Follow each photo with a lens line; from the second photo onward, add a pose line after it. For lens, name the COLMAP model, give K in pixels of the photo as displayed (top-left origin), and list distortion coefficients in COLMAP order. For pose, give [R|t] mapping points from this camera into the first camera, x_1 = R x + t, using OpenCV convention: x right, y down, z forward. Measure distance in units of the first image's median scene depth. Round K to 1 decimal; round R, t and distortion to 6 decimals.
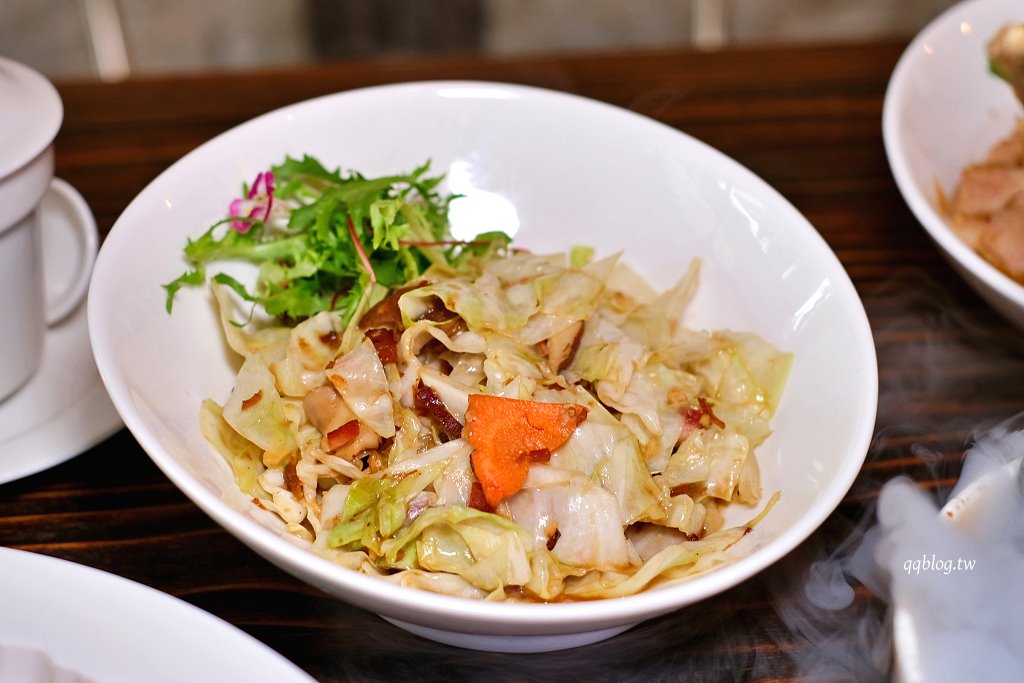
lens RADIAL K [[2085.5, 0, 461.9], [0, 2085.5, 340.6], [0, 0, 1]] dist [-0.053738, 0.010394]
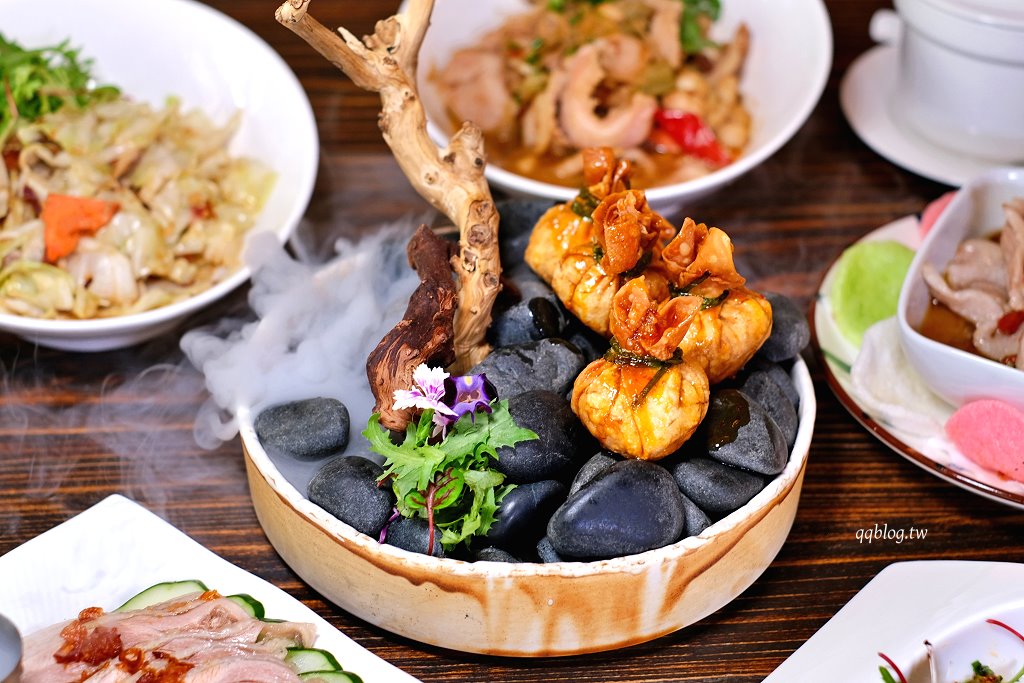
lens RADIAL K [[2016.7, 0, 512.0], [0, 2016.7, 341.5], [0, 0, 1]] dist [-0.065085, 0.115202]
pose [[0.998279, 0.049875, -0.030838, 0.409291], [-0.045746, 0.991405, 0.122569, -0.066405], [0.036686, -0.120947, 0.991981, -0.553098]]
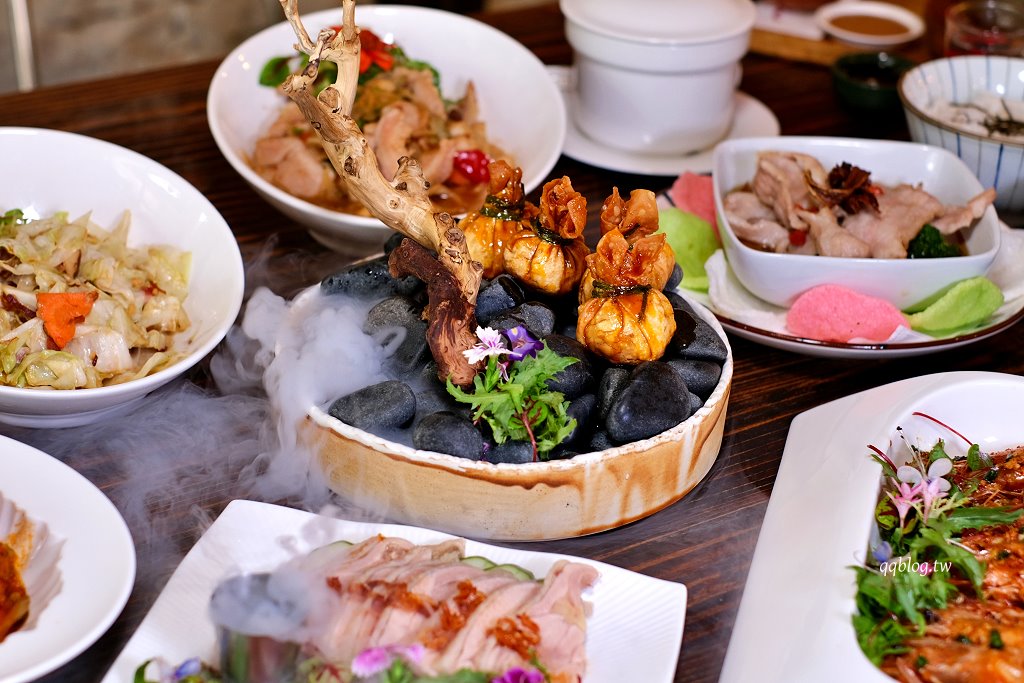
lens RADIAL K [[2085.5, 0, 461.9], [0, 2085.5, 340.6], [0, 0, 1]] dist [-0.053738, 0.010394]
pose [[0.923423, -0.156456, 0.350443, -0.297231], [0.151909, 0.987560, 0.040617, 0.047957], [-0.352439, 0.015729, 0.935703, -0.869710]]
